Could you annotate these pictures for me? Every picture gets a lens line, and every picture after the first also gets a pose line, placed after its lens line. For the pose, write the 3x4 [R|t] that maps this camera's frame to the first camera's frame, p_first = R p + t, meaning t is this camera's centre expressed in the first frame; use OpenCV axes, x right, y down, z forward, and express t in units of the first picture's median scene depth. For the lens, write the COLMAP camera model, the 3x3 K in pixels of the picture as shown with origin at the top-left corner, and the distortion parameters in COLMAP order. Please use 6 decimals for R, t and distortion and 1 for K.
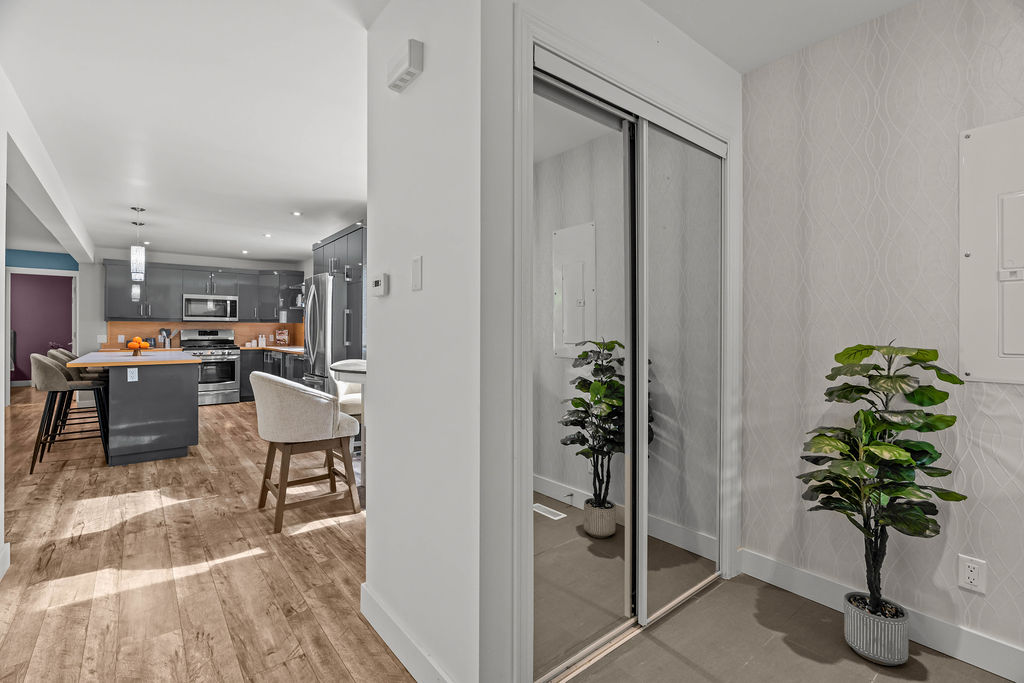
lens RADIAL K [[461.5, 0, 507.7], [0, 461.5, 334.6], [0, 0, 1]] dist [-0.001346, 0.001140]
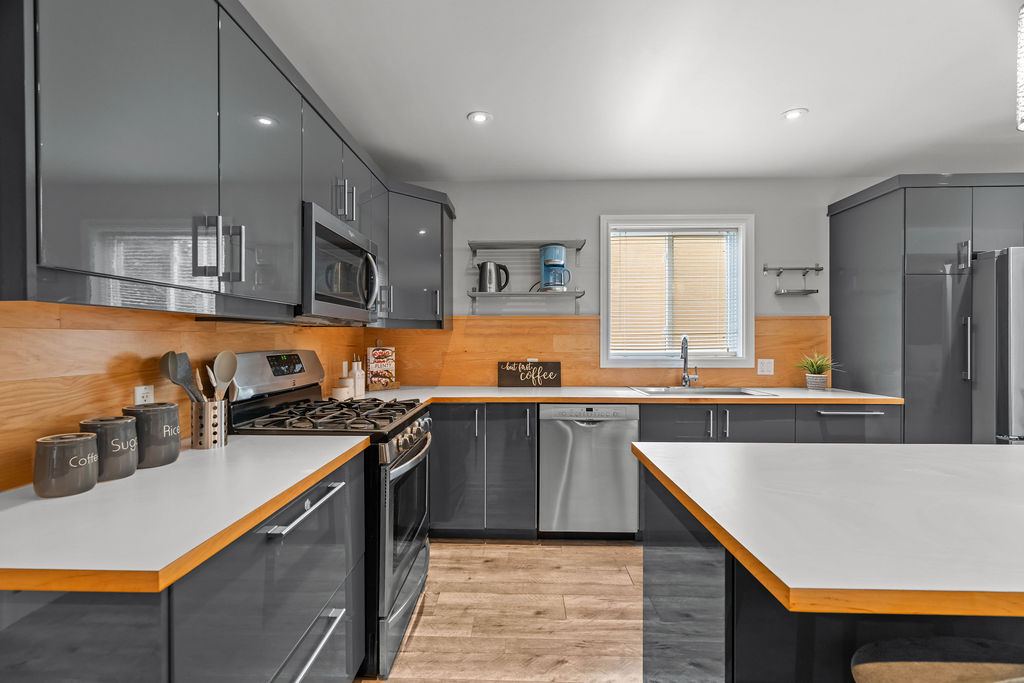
lens RADIAL K [[461.5, 0, 506.2], [0, 461.5, 343.1], [0, 0, 1]] dist [-0.001346, 0.001140]
pose [[0.653546, -0.009012, 0.756833, -0.791211], [0.006745, 0.999959, 0.006082, -0.017198], [-0.756857, 0.001130, 0.653580, 0.745292]]
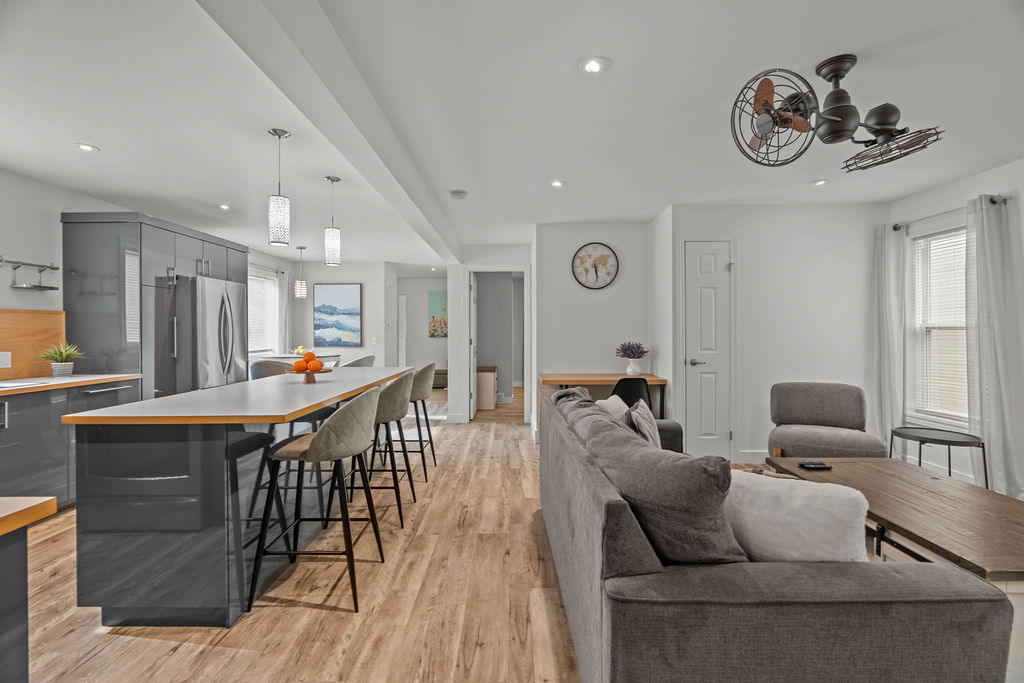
lens RADIAL K [[461.5, 0, 511.8], [0, 461.5, 333.7], [0, 0, 1]] dist [-0.001346, 0.001140]
pose [[-0.782364, -0.002341, 0.622817, -0.964999], [0.006379, 0.999910, 0.011772, -0.016561], [-0.622789, 0.013183, -0.782279, 0.909329]]
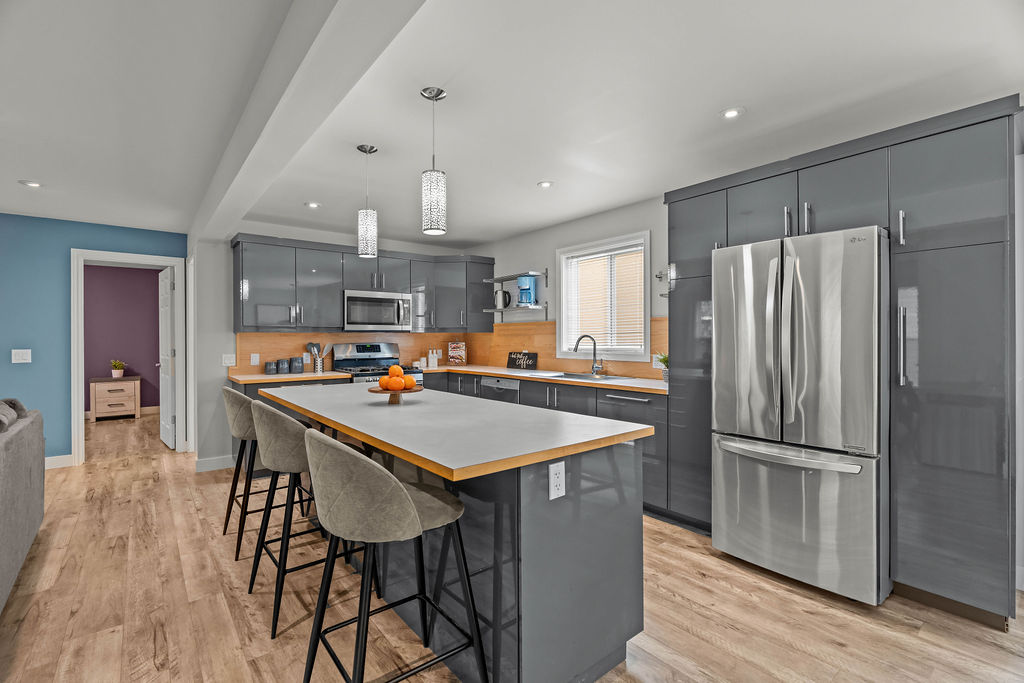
lens RADIAL K [[461.5, 0, 510.2], [0, 461.5, 343.7], [0, 0, 1]] dist [-0.001346, 0.001140]
pose [[0.999974, -0.006865, 0.002222, -0.455403], [0.006847, 0.999944, 0.008081, -0.015124], [-0.002278, -0.008066, 0.999965, 0.333966]]
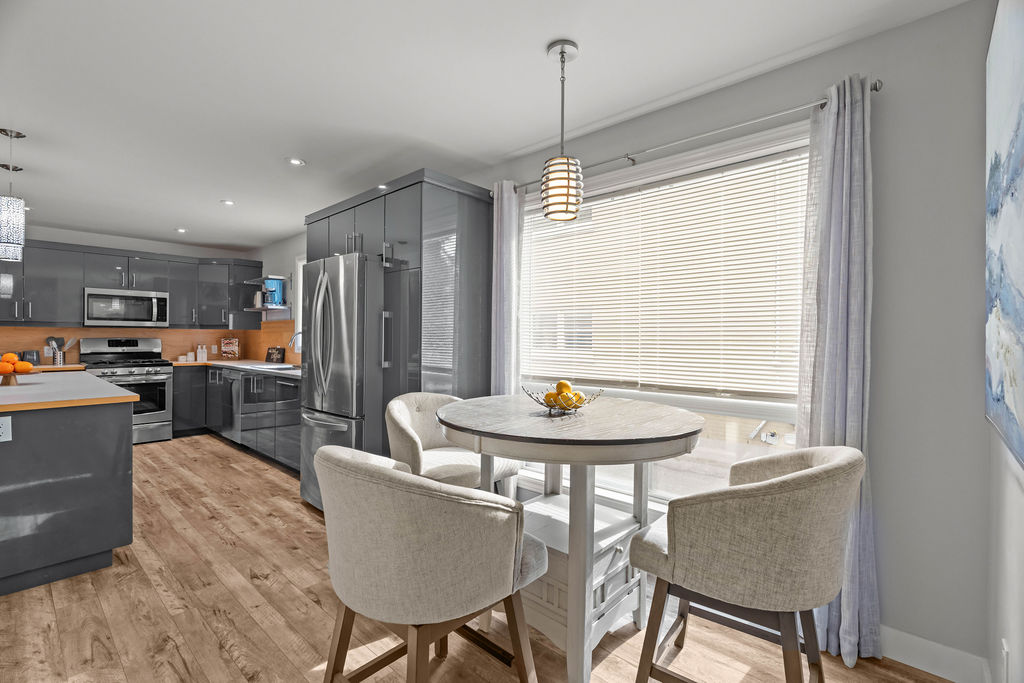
lens RADIAL K [[461.5, 0, 508.2], [0, 461.5, 342.9], [0, 0, 1]] dist [-0.001346, 0.001140]
pose [[0.988786, 0.002001, 0.149329, -0.169529], [-0.002615, 0.999989, 0.003915, -0.008426], [-0.149319, -0.004262, 0.988780, 0.208752]]
